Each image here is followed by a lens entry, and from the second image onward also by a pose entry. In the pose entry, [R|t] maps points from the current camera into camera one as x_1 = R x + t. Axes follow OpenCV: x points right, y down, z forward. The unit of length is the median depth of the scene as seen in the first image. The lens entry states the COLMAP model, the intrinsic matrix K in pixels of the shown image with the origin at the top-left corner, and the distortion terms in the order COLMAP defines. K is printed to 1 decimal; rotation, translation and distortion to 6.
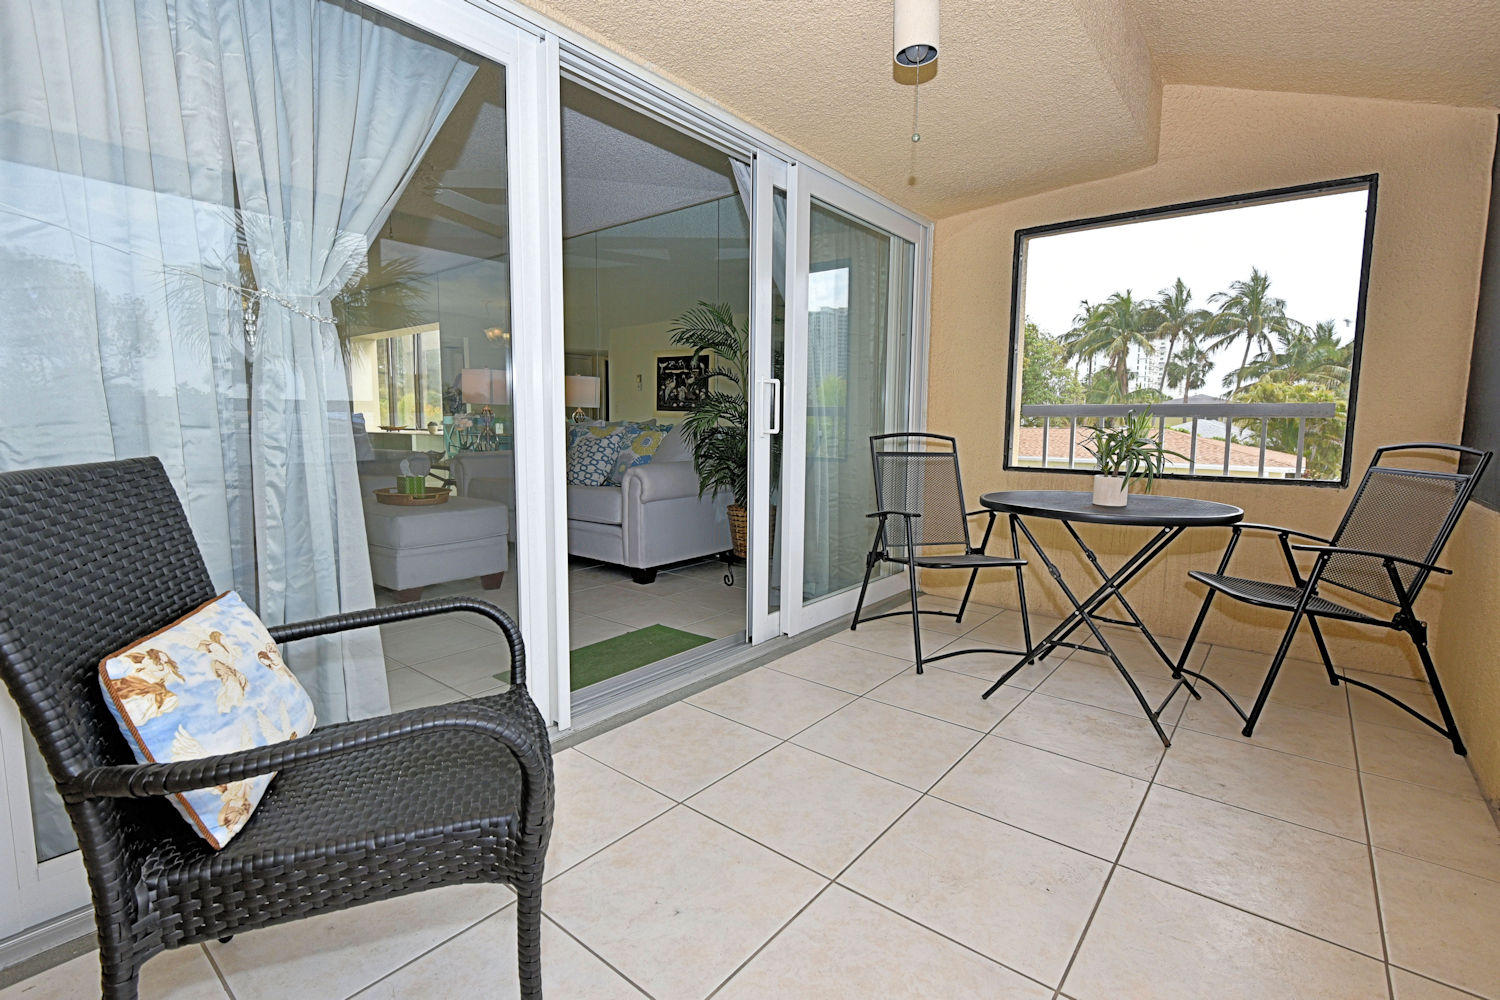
lens RADIAL K [[684.2, 0, 748.5], [0, 684.2, 497.5], [0, 0, 1]] dist [-0.003546, -0.000988]
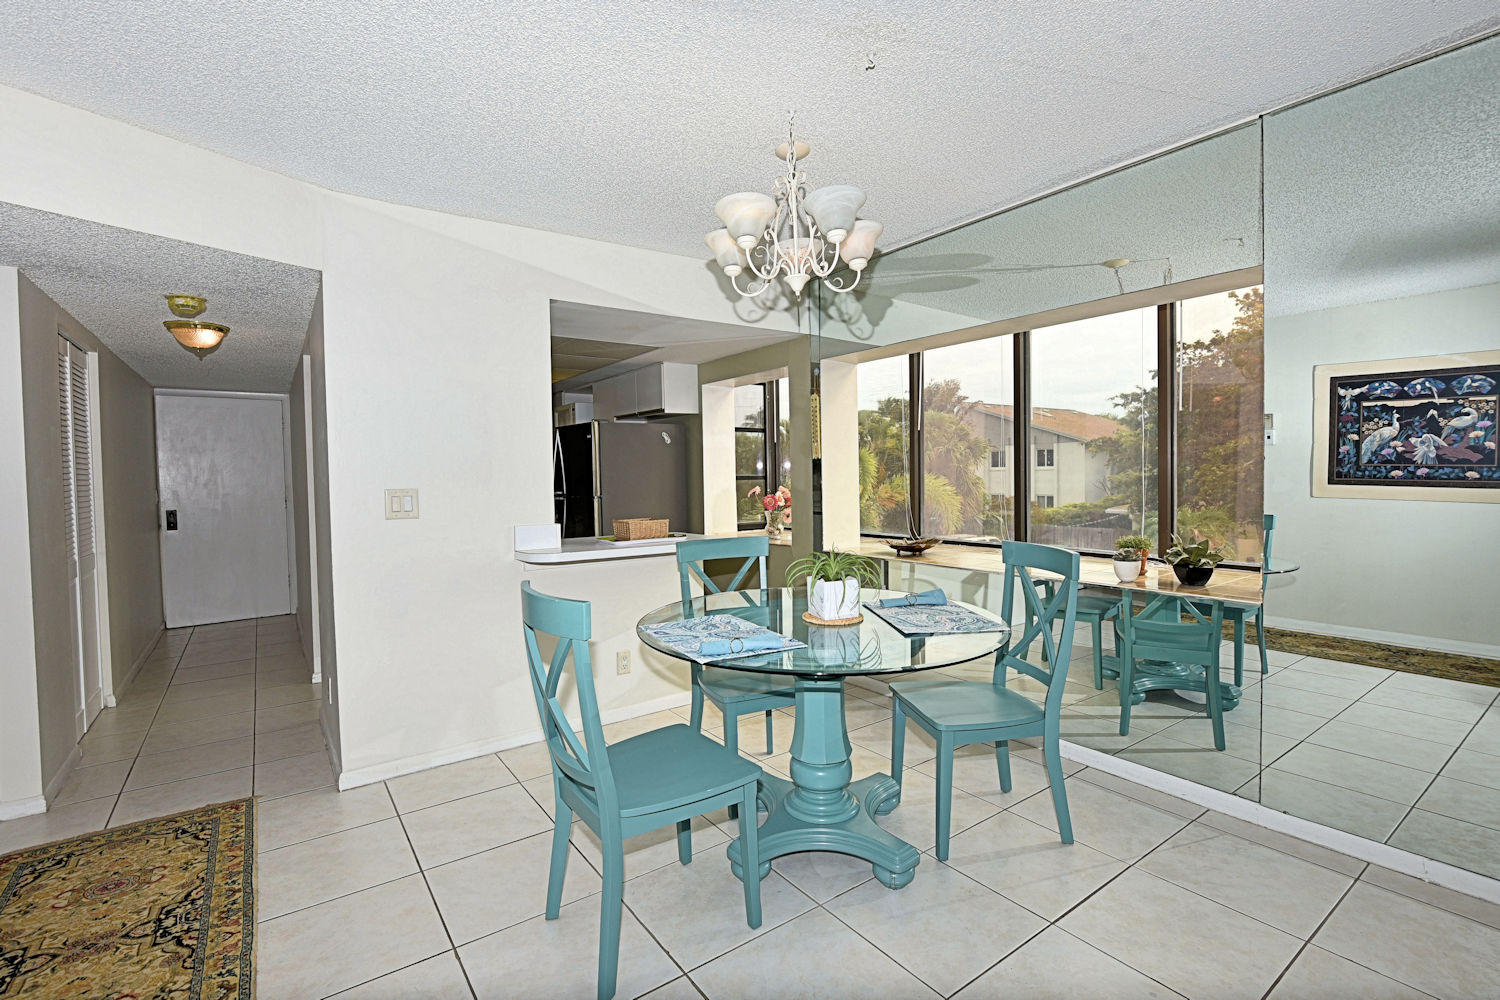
lens RADIAL K [[684.2, 0, 751.7], [0, 684.2, 497.3], [0, 0, 1]] dist [-0.003546, -0.000988]
pose [[0.966040, -0.003765, -0.258364, -0.419758], [-0.015384, 0.997282, -0.072055, -0.078243], [0.257933, 0.073583, 0.963357, 0.433626]]
